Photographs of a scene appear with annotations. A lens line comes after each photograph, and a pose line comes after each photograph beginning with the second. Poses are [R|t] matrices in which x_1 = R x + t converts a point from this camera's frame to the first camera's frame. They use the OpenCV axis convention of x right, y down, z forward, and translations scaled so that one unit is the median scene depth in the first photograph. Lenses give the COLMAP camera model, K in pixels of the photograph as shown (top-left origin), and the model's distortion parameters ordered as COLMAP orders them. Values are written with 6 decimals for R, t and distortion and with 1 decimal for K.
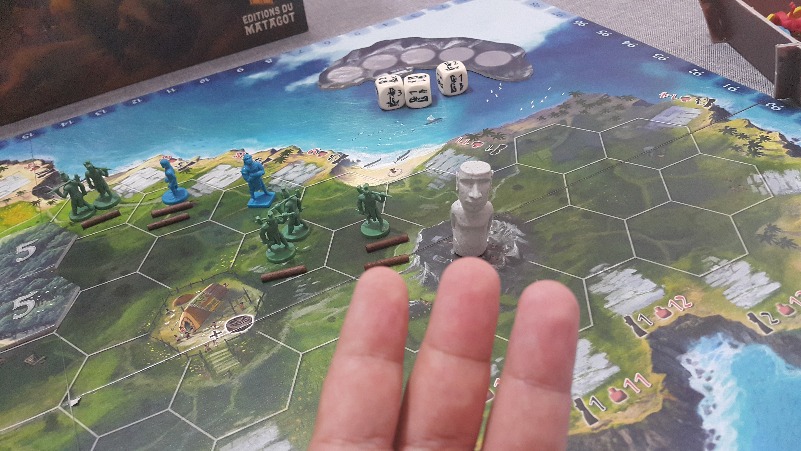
lens RADIAL K [[658.8, 0, 400.0], [0, 658.8, 238.6], [0, 0, 1]] dist [0.133861, -0.345455]
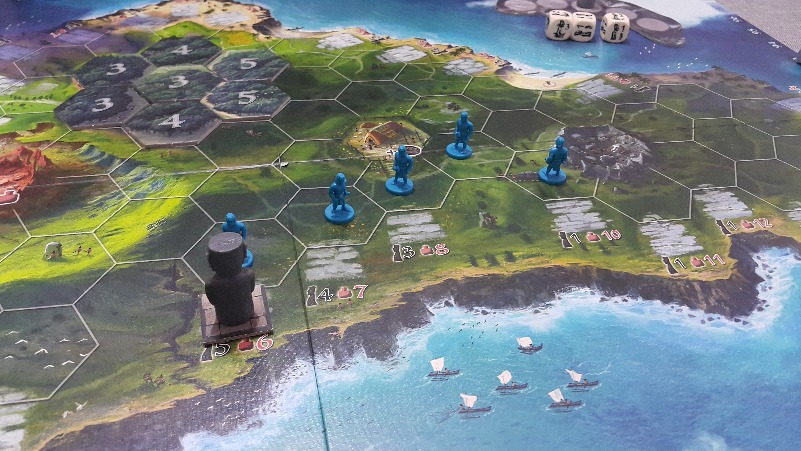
lens RADIAL K [[658.8, 0, 401.8], [0, 658.8, 243.9], [0, 0, 1]] dist [0.133861, -0.345455]
pose [[0.954162, 0.284103, -0.094127, -0.068894], [-0.281141, 0.958674, 0.043641, 0.201157], [0.102636, -0.015178, 0.994603, -0.219564]]
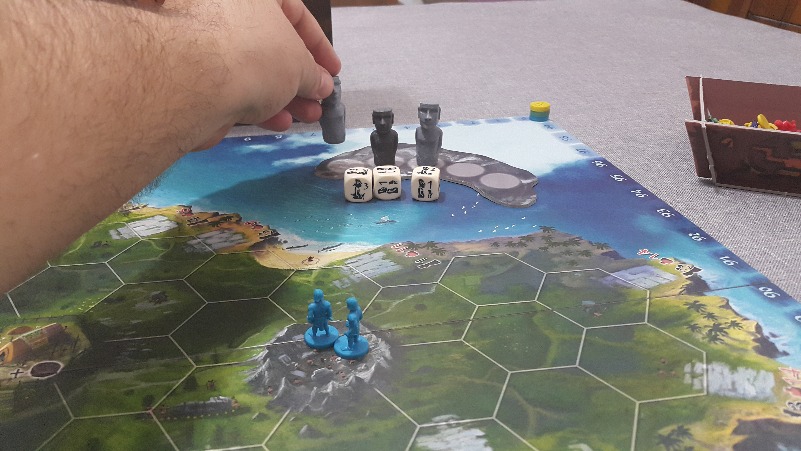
lens RADIAL K [[658.8, 0, 391.3], [0, 658.8, 242.7], [0, 0, 1]] dist [0.133861, -0.345455]
pose [[0.953881, 0.226155, -0.197396, 0.282086], [-0.255897, 0.956388, -0.140851, -0.024887], [0.156933, 0.184869, 0.970152, 0.127206]]
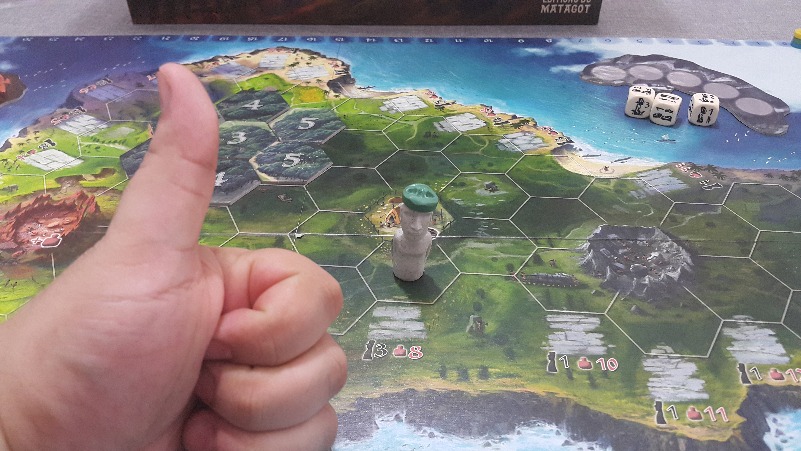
lens RADIAL K [[658.8, 0, 391.9], [0, 658.8, 234.8], [0, 0, 1]] dist [0.133861, -0.345455]
pose [[0.862328, 0.393868, -0.318212, 0.080871], [-0.382767, 0.918464, 0.099566, 0.025281], [0.331482, 0.035942, 0.942777, -0.164264]]
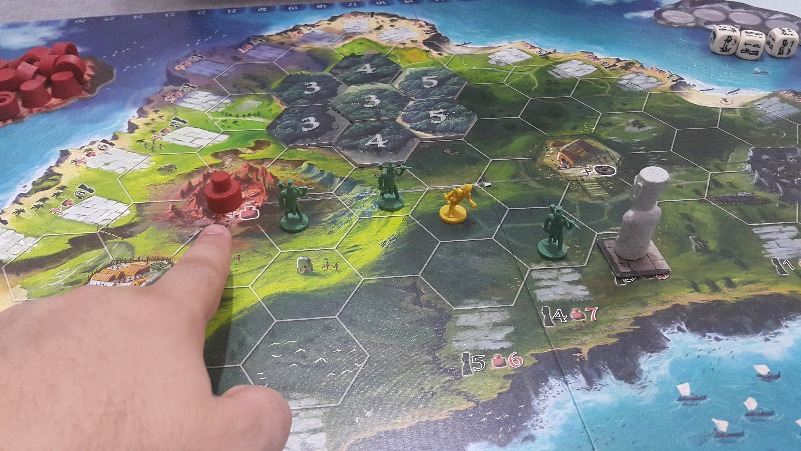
lens RADIAL K [[658.8, 0, 389.2], [0, 658.8, 238.5], [0, 0, 1]] dist [0.133861, -0.345455]
pose [[0.931961, 0.309568, -0.188725, -0.281192], [-0.297472, 0.950470, 0.090092, 0.213726], [0.207267, -0.027822, 0.977889, -0.313498]]
